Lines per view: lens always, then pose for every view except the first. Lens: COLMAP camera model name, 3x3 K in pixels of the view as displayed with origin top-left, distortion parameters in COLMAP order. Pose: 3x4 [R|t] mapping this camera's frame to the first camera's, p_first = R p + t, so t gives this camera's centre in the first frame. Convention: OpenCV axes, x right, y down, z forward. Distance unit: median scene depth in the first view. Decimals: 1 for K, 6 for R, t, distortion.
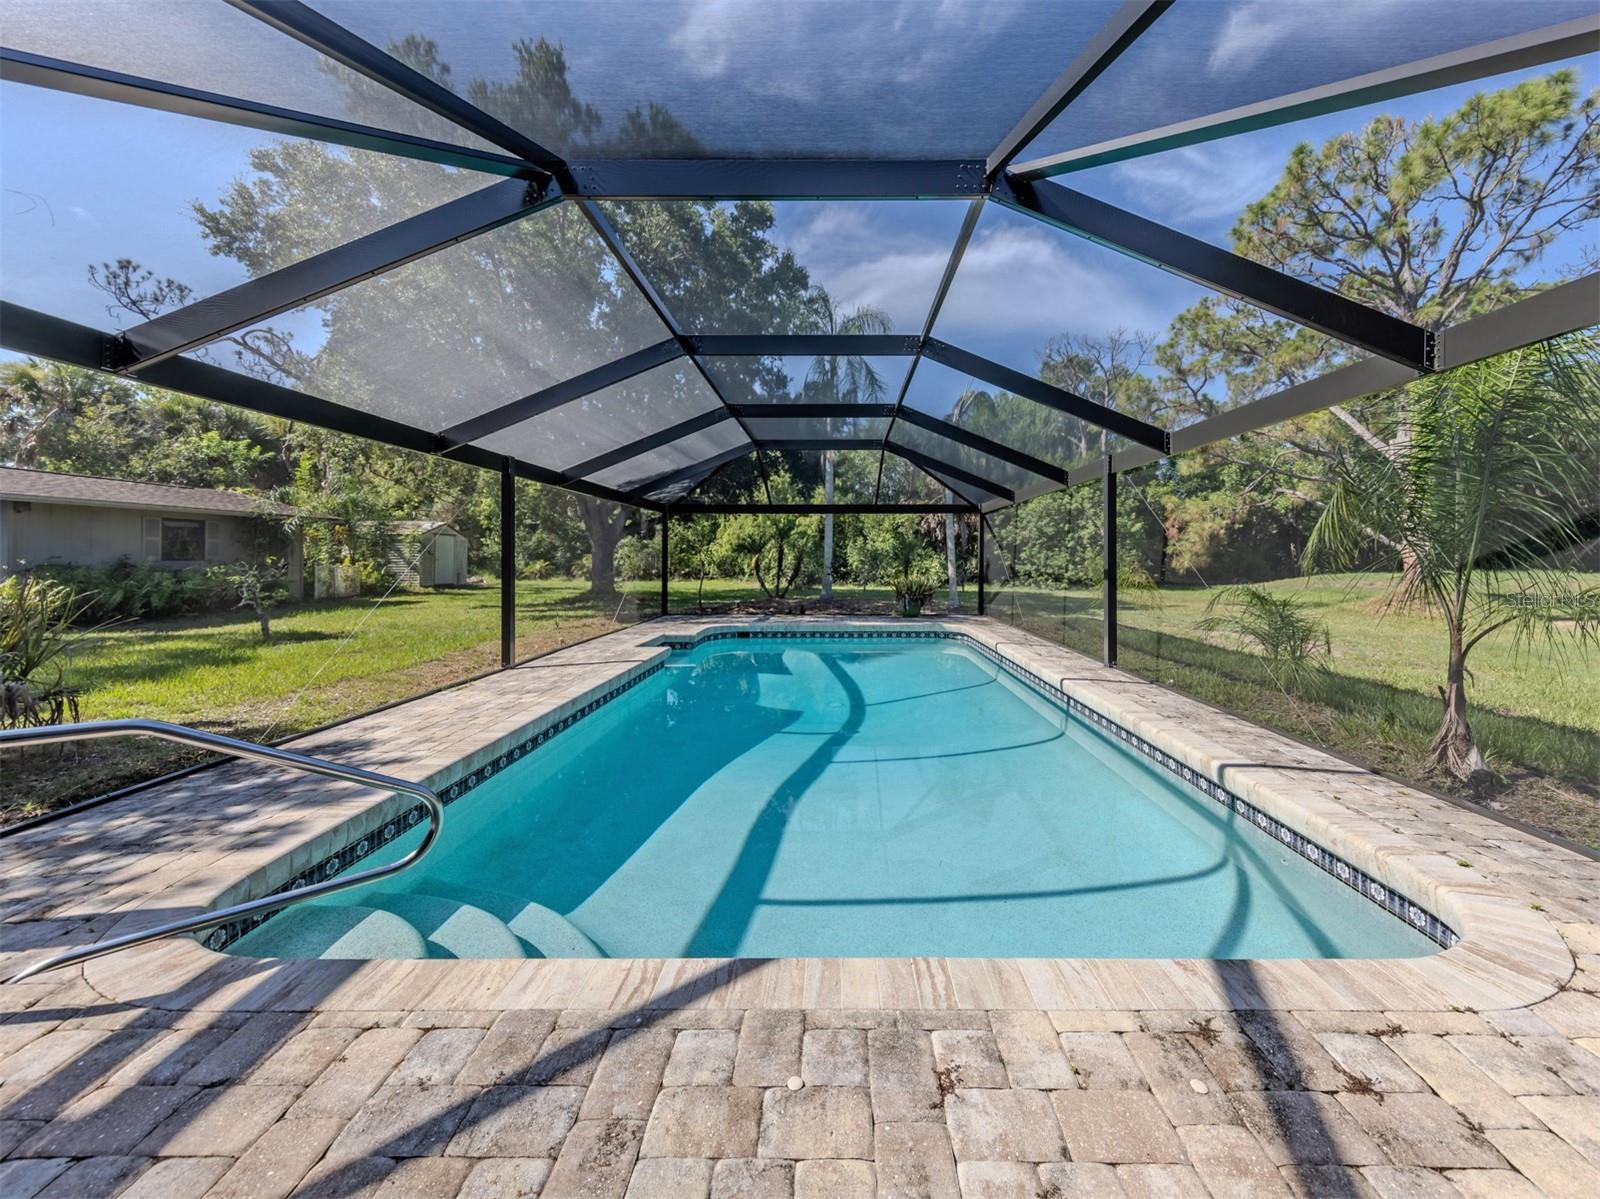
lens RADIAL K [[570.8, 0, 804.2], [0, 570.8, 609.7], [0, 0, 1]] dist [0.006559, -0.000628]
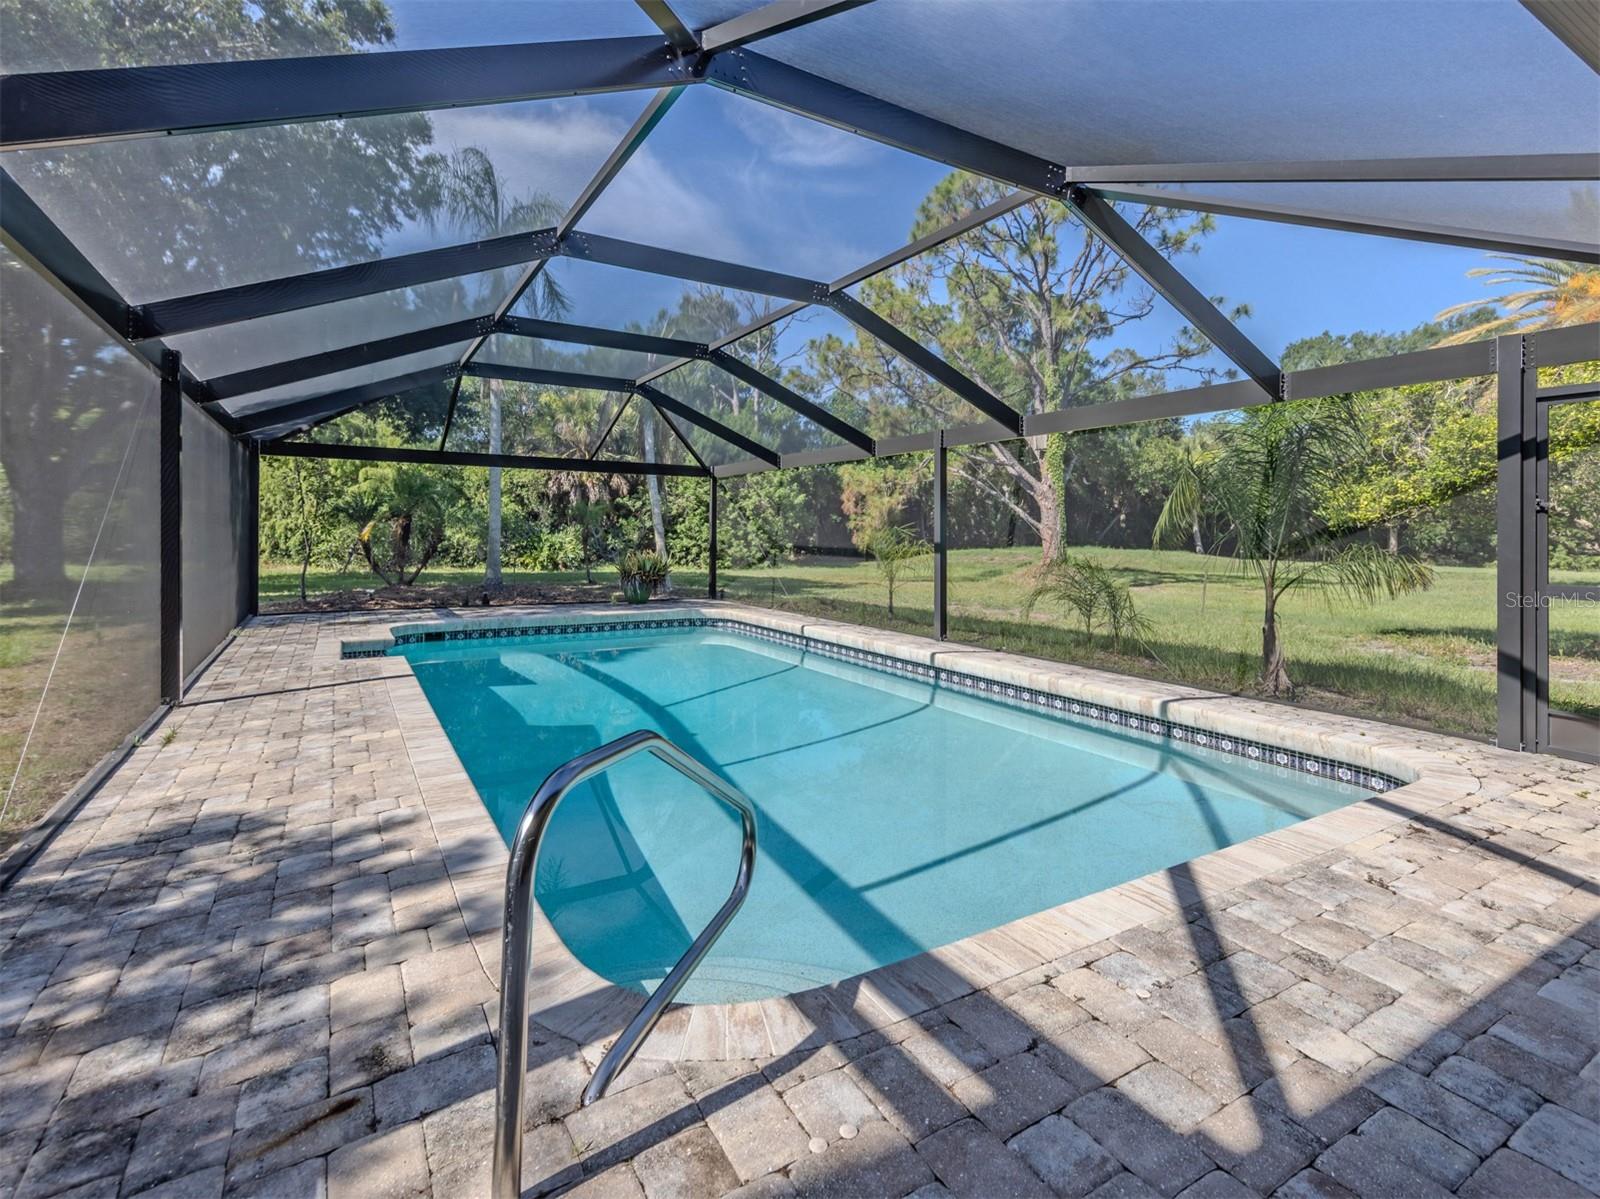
lens RADIAL K [[737.3, 0, 788.7], [0, 737.3, 592.8], [0, 0, 1]] dist [0.003224, 0.000579]
pose [[0.868180, -0.028650, 0.495422, -1.022899], [0.031523, 0.999500, 0.002560, 0.015971], [-0.495248, 0.013394, 0.868648, 0.050167]]
